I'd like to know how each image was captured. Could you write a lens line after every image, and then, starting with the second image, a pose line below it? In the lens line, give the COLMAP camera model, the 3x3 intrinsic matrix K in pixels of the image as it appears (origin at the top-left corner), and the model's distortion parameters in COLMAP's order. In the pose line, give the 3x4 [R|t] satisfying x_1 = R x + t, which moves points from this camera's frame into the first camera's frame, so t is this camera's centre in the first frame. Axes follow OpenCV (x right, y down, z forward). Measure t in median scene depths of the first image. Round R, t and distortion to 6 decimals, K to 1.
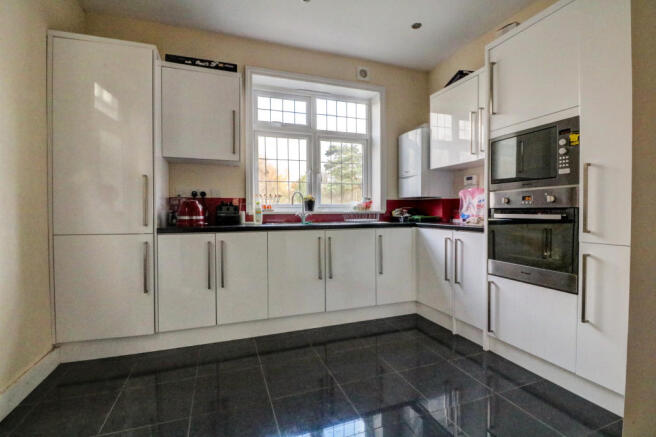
lens RADIAL K [[308.4, 0, 330.7], [0, 308.4, 218.1], [0, 0, 1]] dist [-0.004436, -0.001078]
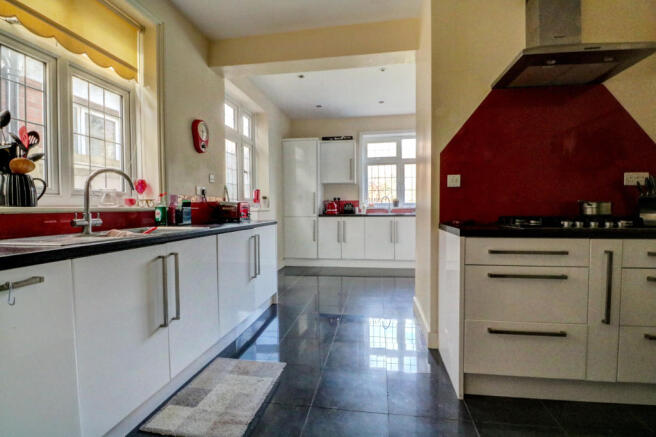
lens RADIAL K [[308.4, 0, 328.6], [0, 308.4, 218.5], [0, 0, 1]] dist [-0.004436, -0.001078]
pose [[0.872727, 0.010175, -0.488103, 0.528826], [-0.003958, 0.999897, 0.013768, 0.024245], [0.488193, -0.010084, 0.872678, -0.823354]]
